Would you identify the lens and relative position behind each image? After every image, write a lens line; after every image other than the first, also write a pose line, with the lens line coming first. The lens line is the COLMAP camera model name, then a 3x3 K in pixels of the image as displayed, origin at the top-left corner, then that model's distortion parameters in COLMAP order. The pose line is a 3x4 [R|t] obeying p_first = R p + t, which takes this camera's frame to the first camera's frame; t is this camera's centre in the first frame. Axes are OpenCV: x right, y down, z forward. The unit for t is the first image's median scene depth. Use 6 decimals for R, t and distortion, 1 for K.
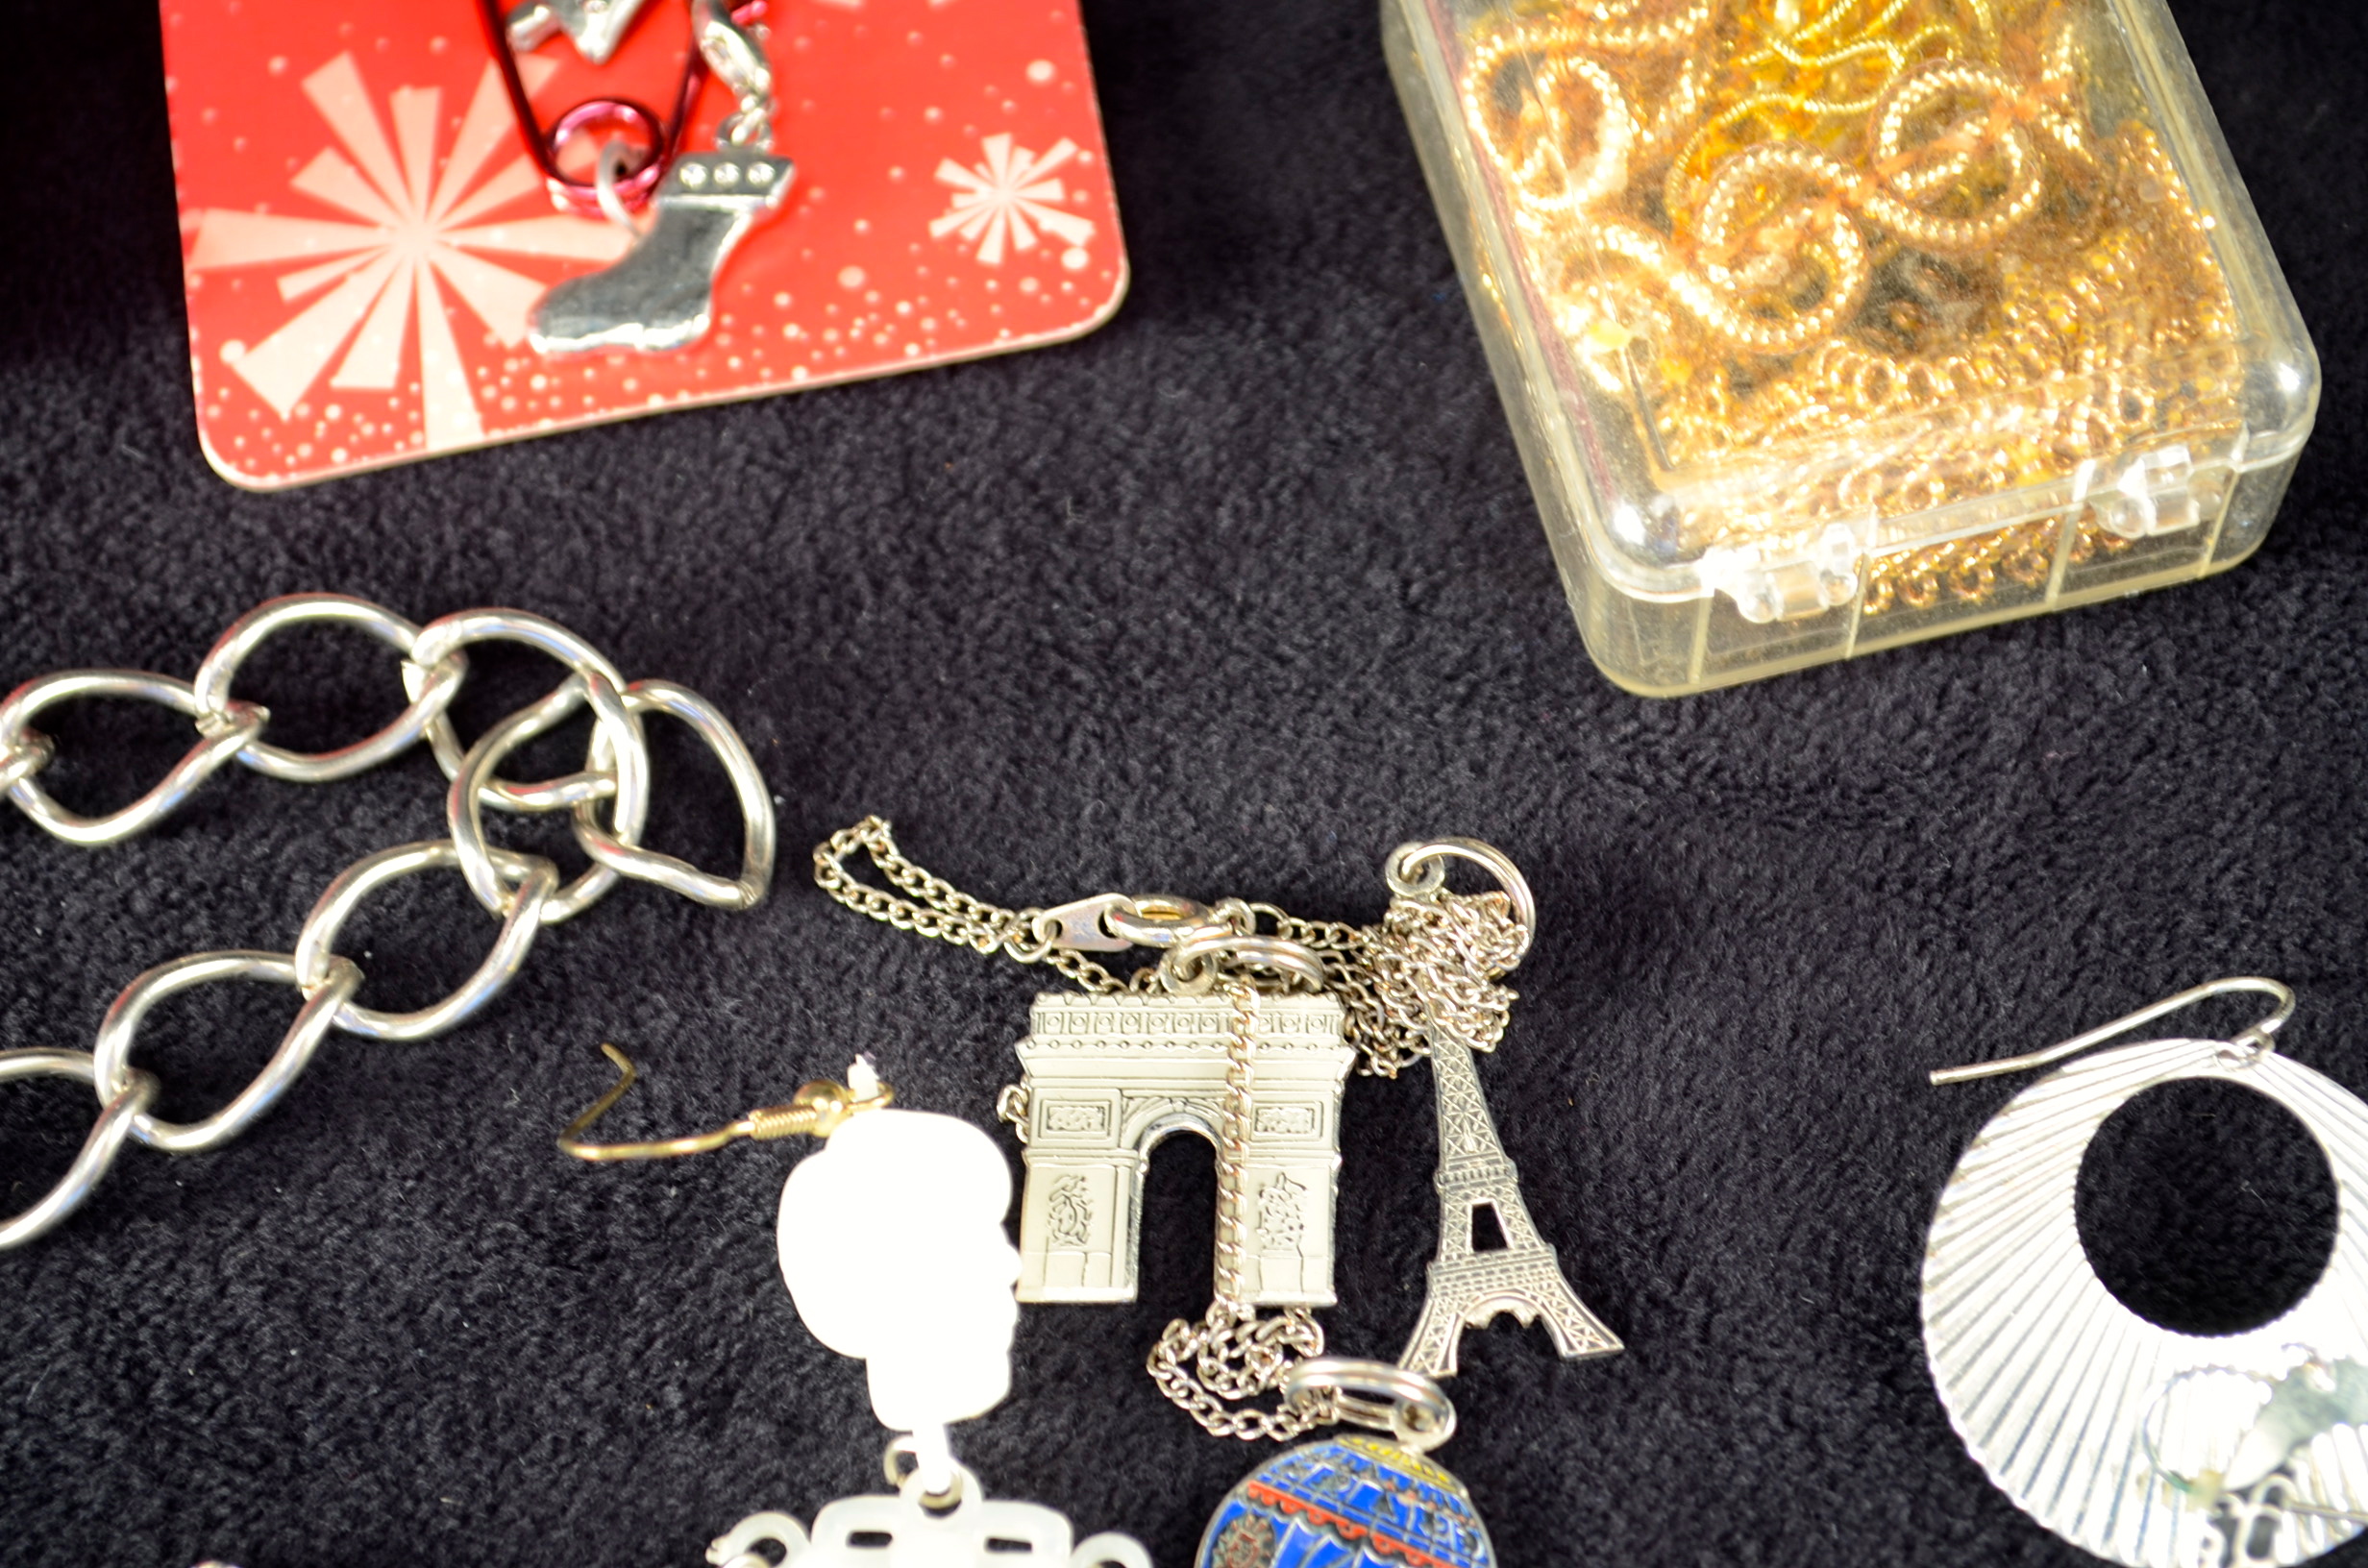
lens RADIAL K [[4391.1, 0, 1186.4], [0, 4391.1, 885.6], [0, 0, 1]] dist [0.032912, -0.167886]
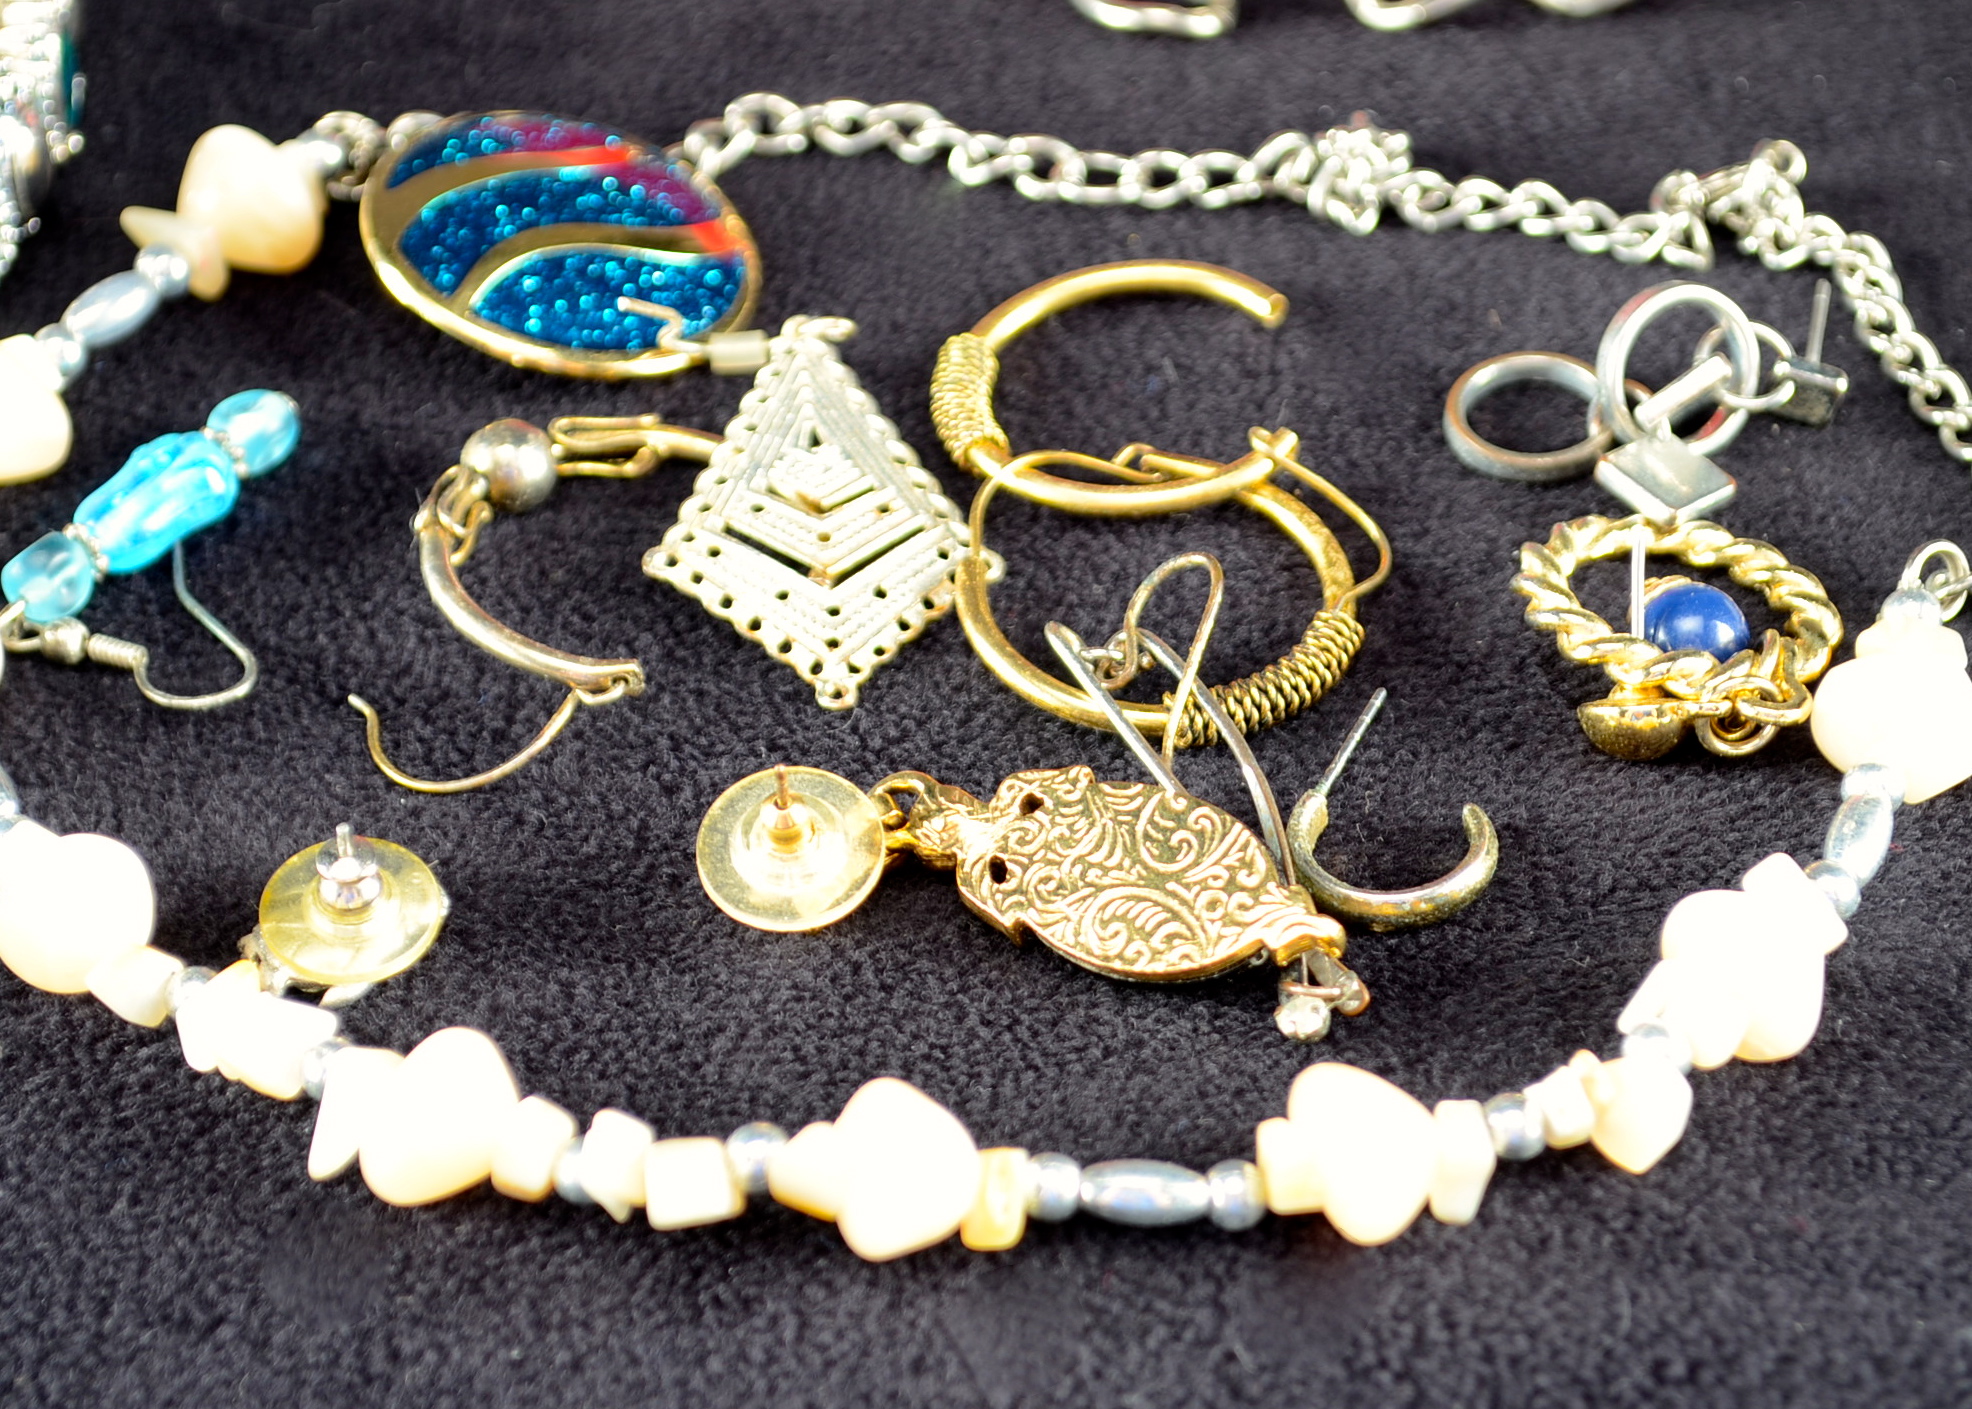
lens RADIAL K [[4764.7, 0, 986.0], [0, 4764.7, 704.5], [0, 0, 1]] dist [0.035423, -0.248126]
pose [[0.985495, 0.124033, -0.115824, -0.243355], [-0.156358, 0.928934, -0.335610, 0.747140], [0.065966, 0.348852, 0.934853, -0.267059]]
